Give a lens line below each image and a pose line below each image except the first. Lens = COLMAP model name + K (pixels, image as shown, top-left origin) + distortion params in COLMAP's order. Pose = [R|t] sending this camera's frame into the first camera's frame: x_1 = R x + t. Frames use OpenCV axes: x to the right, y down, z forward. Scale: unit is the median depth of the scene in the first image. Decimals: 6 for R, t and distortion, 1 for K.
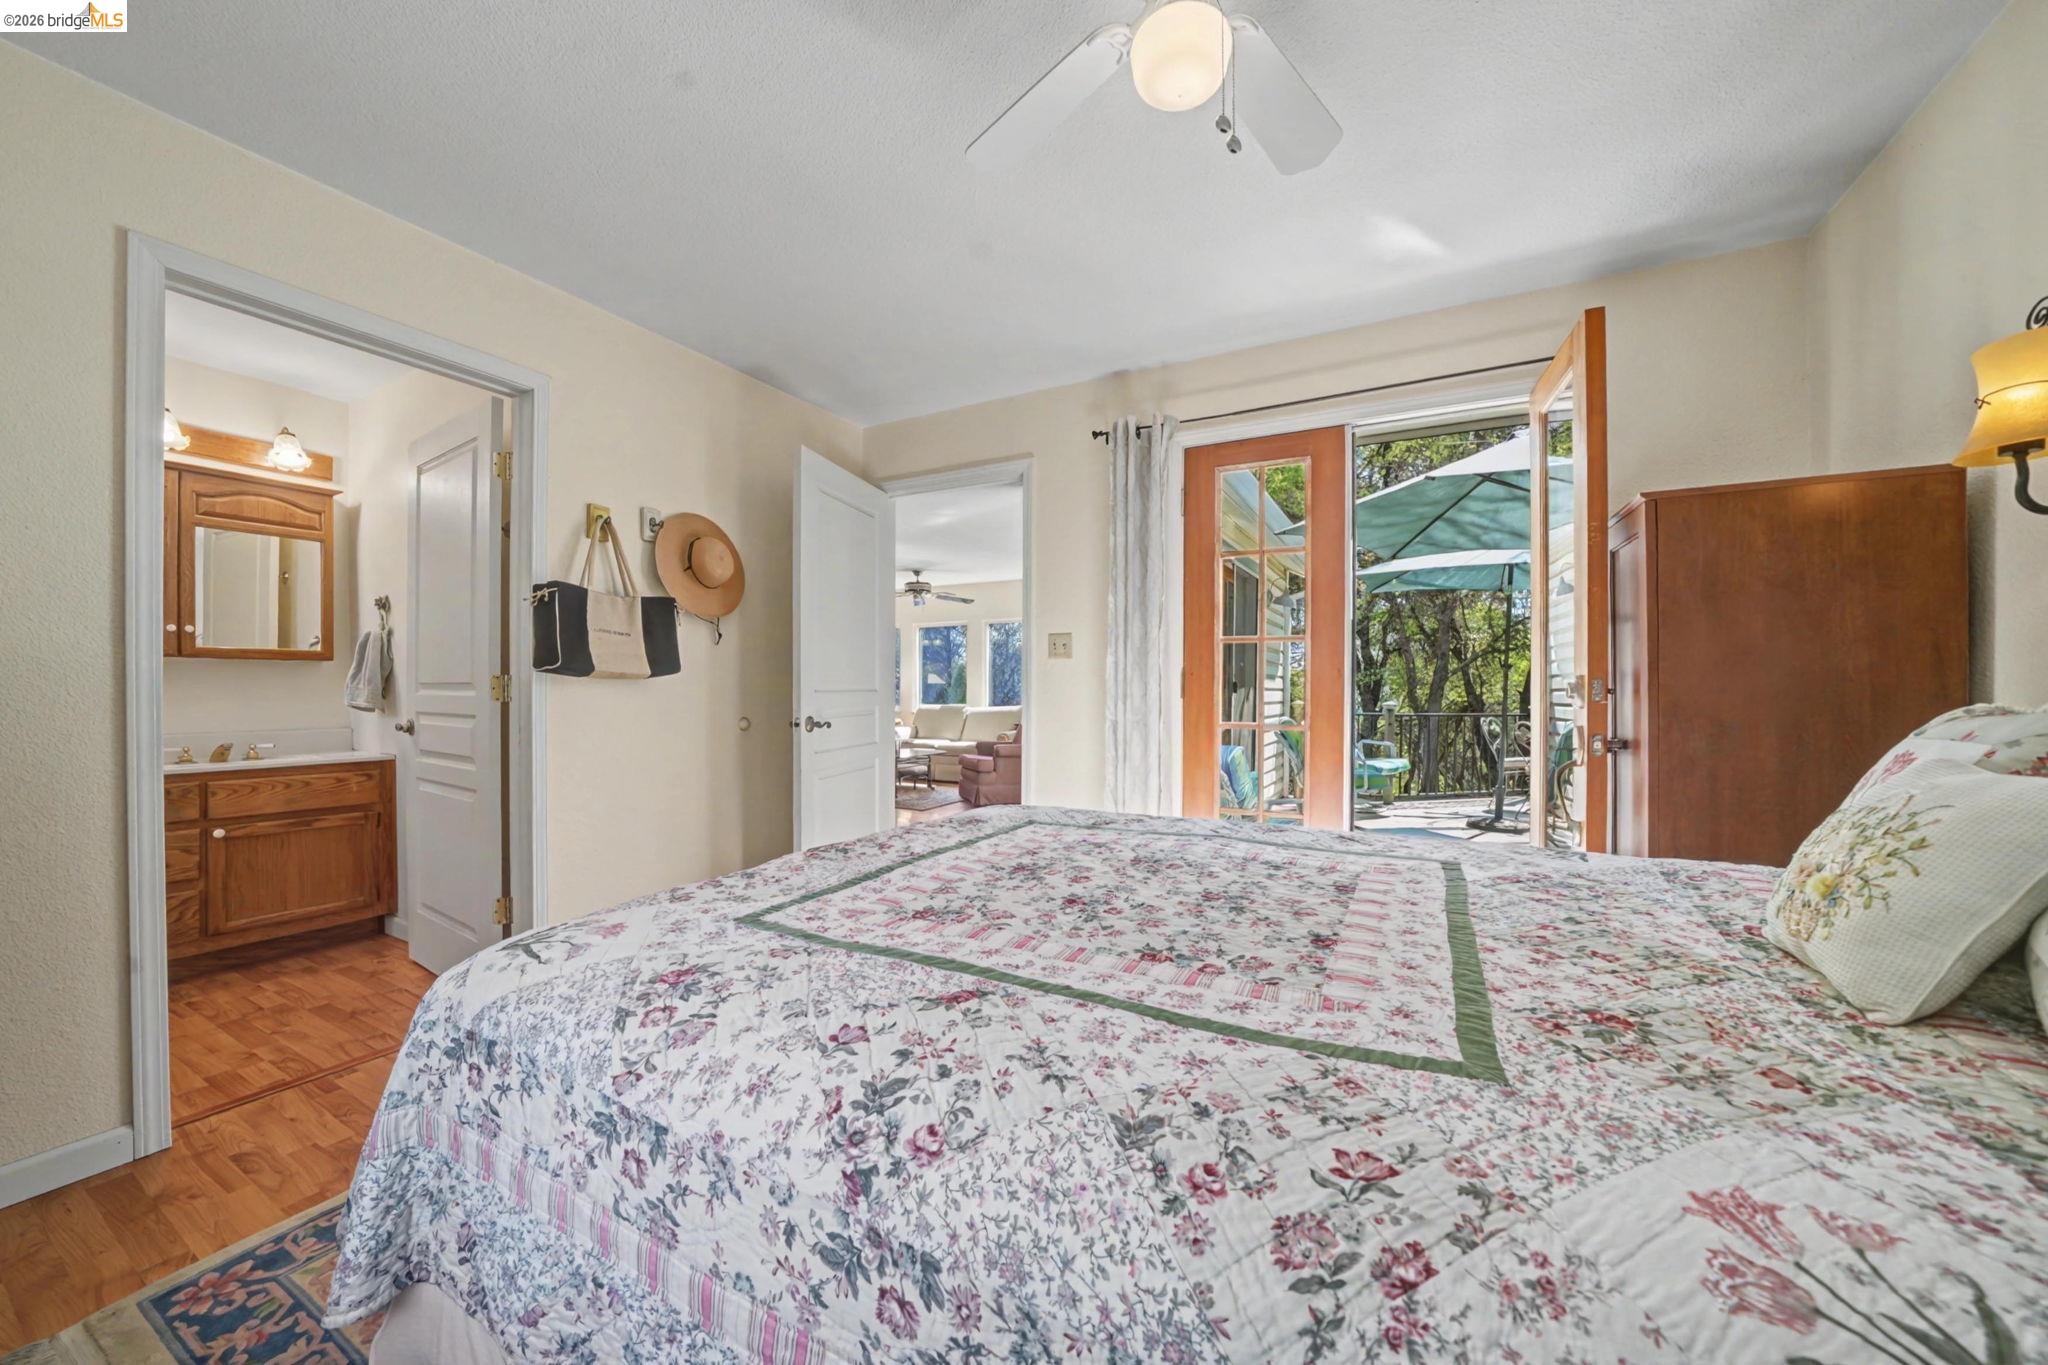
lens RADIAL K [[738.4, 0, 1014.7], [0, 738.4, 699.9], [0, 0, 1]] dist [-0.018186, 0.000147]
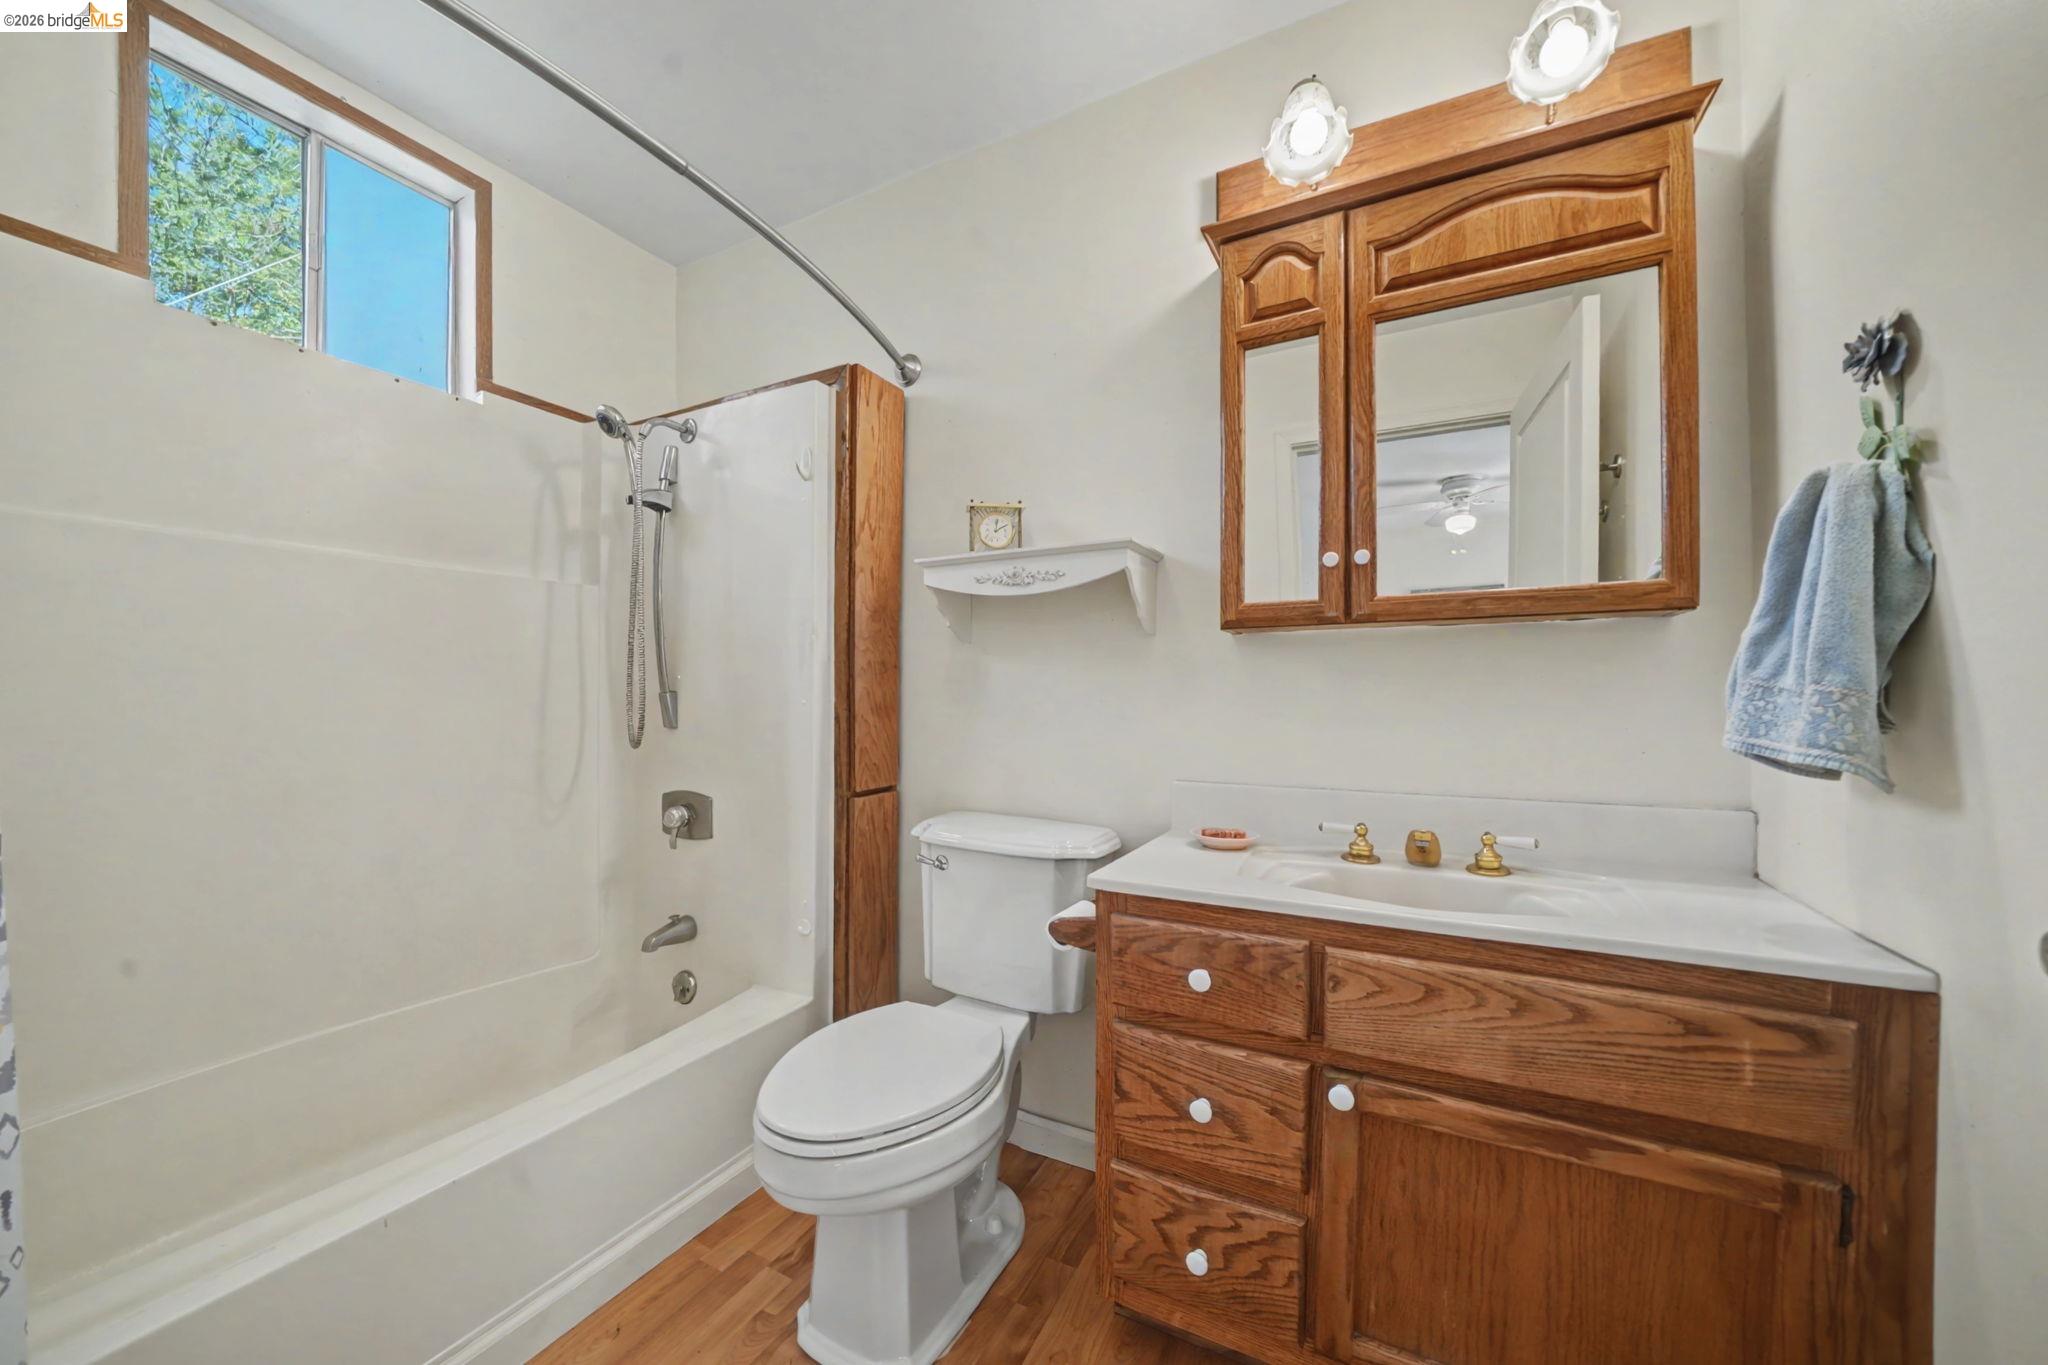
lens RADIAL K [[738.4, 0, 1014.7], [0, 738.4, 699.9], [0, 0, 1]] dist [-0.018186, 0.000147]
pose [[0.031427, 0.004585, -0.999496, -0.666466], [-0.012688, 0.999911, 0.004188, -0.009869], [0.999426, 0.012550, 0.031482, 0.736013]]
